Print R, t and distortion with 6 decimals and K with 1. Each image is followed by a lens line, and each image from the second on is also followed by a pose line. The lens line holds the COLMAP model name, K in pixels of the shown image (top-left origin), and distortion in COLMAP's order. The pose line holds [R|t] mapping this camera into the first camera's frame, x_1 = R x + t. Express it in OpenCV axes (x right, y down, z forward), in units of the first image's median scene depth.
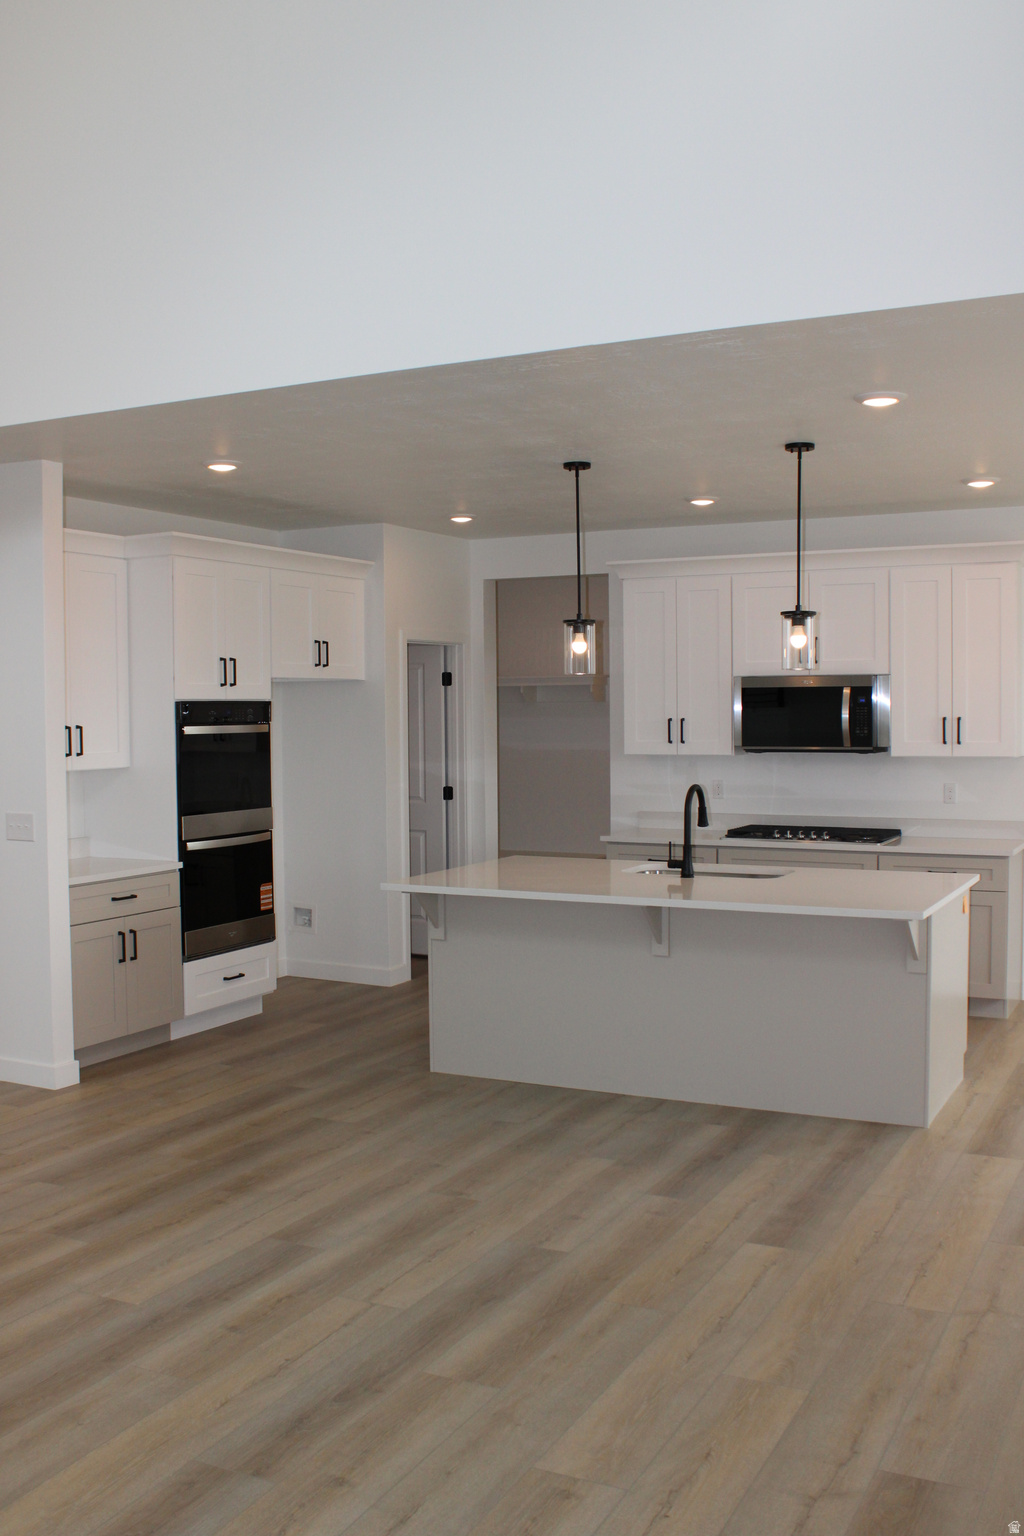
lens RADIAL K [[1474.9, 0, 512.0], [0, 1474.9, 768.0], [0, 0, 1]] dist [-0.142160, 0.142372]
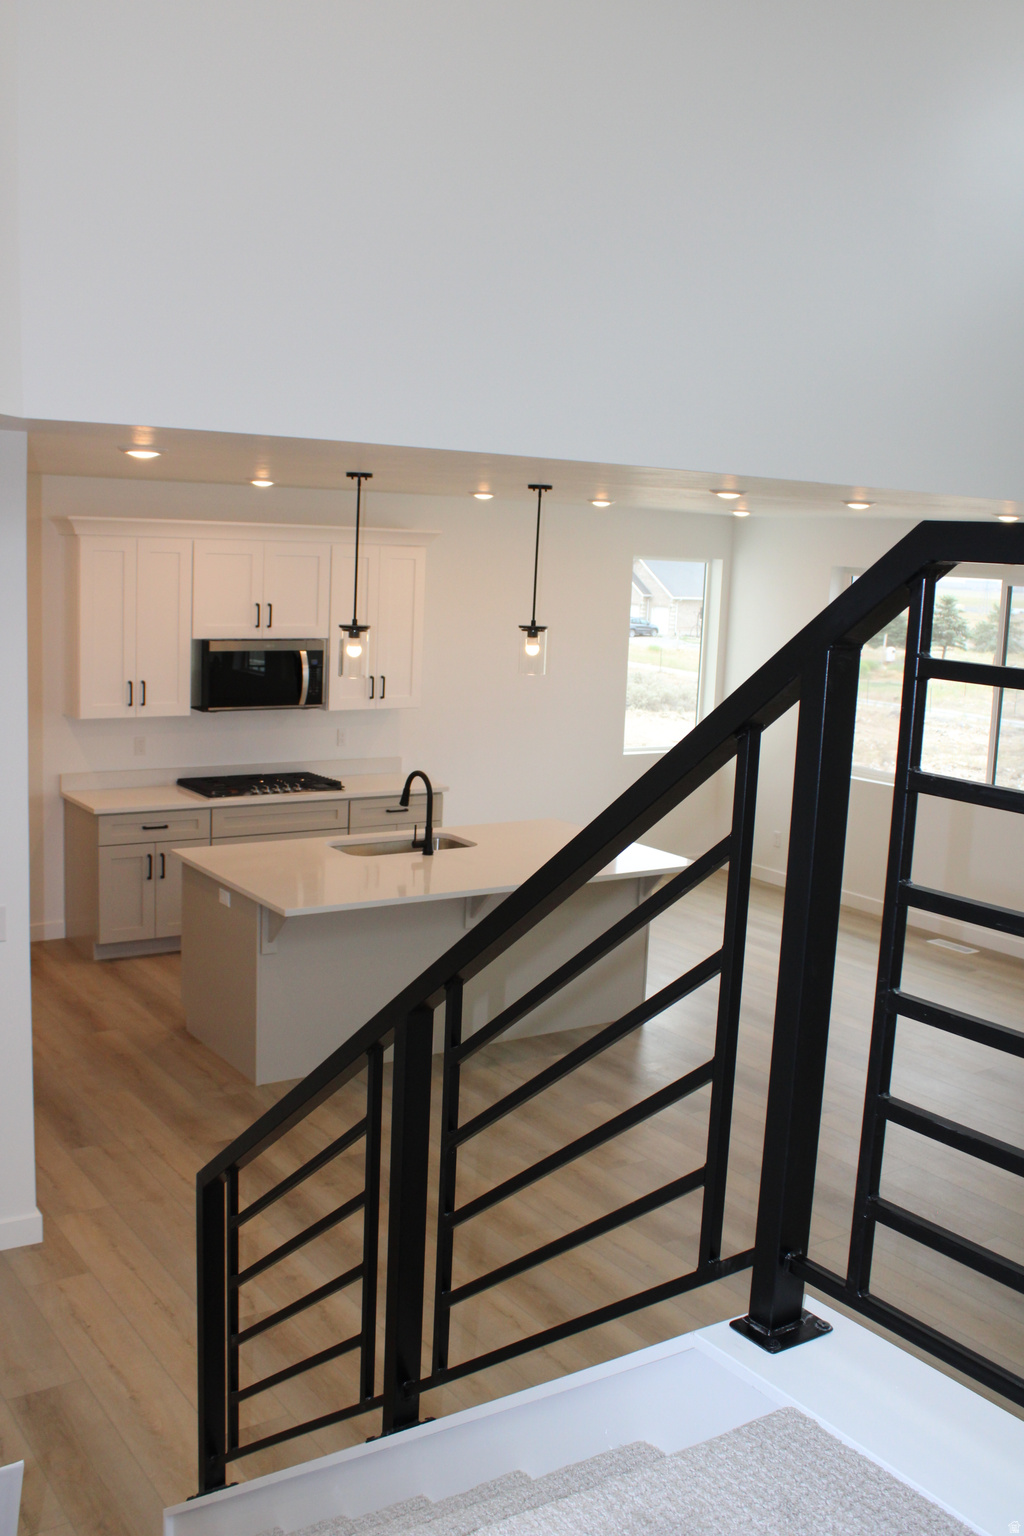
lens RADIAL K [[1474.9, 0, 512.0], [0, 1474.9, 768.0], [0, 0, 1]] dist [-0.142160, 0.142372]
pose [[0.495307, -0.101968, 0.862713, -0.684905], [-0.010659, 0.992299, 0.123404, -0.110755], [-0.868652, -0.070319, 0.490406, 0.327979]]
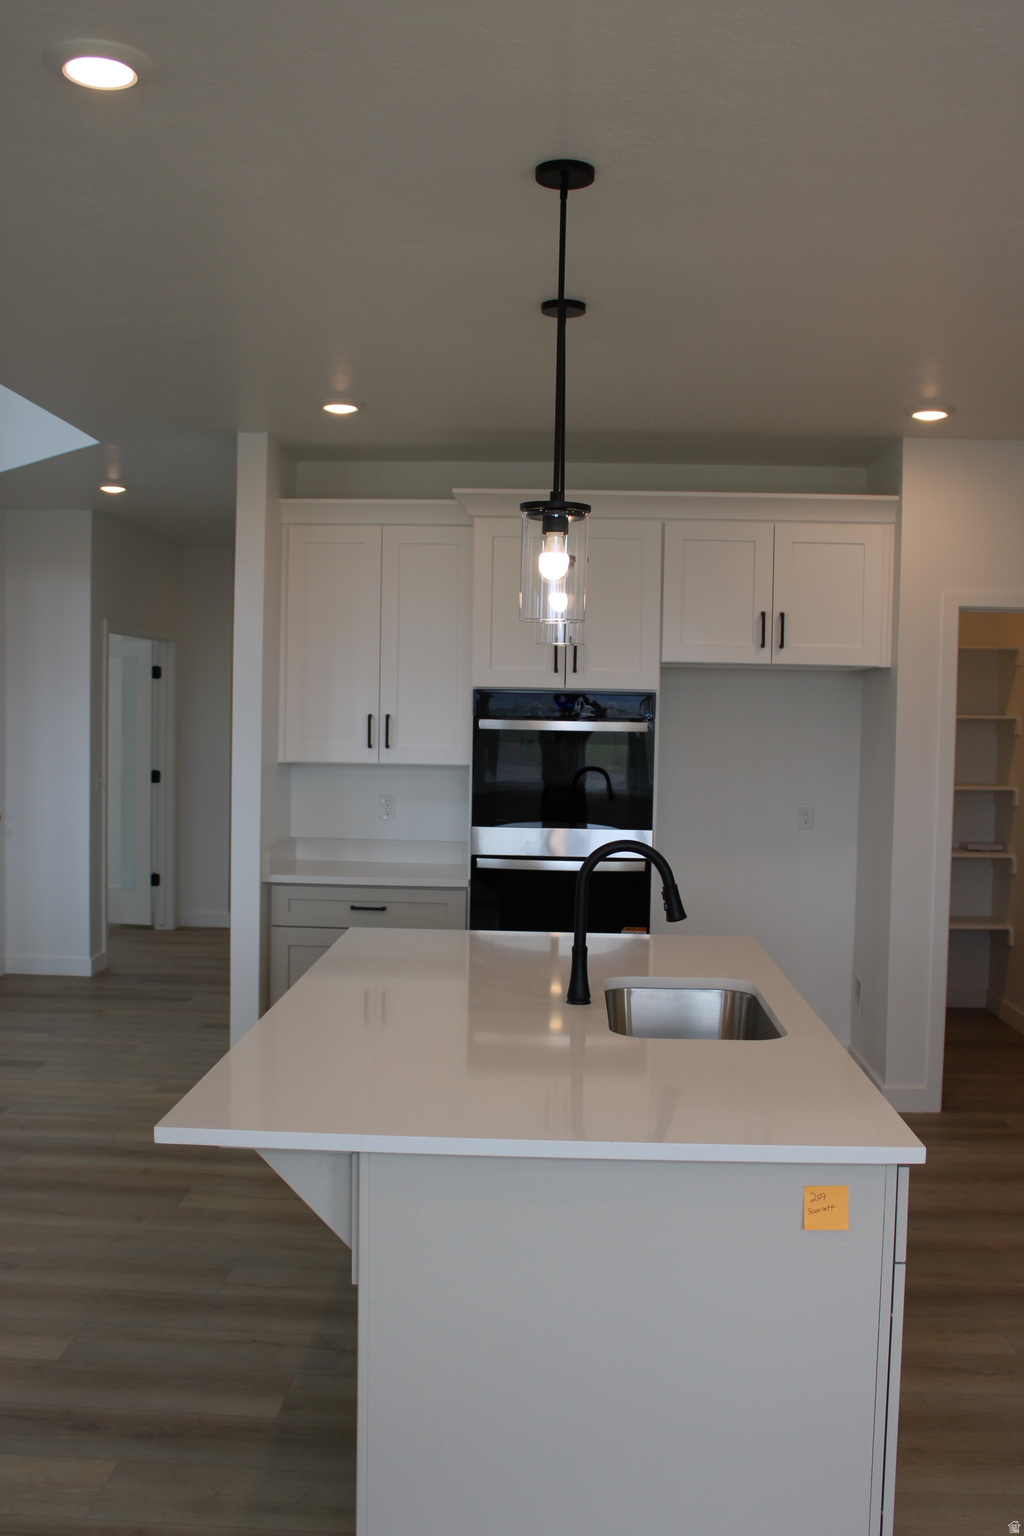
lens RADIAL K [[1474.9, 0, 512.0], [0, 1474.9, 768.0], [0, 0, 1]] dist [-0.142160, 0.142372]
pose [[0.414257, 0.051798, -0.908685, 0.511673], [-0.060079, 0.997758, 0.029487, -0.024609], [0.908175, 0.042377, 0.416441, 0.620145]]
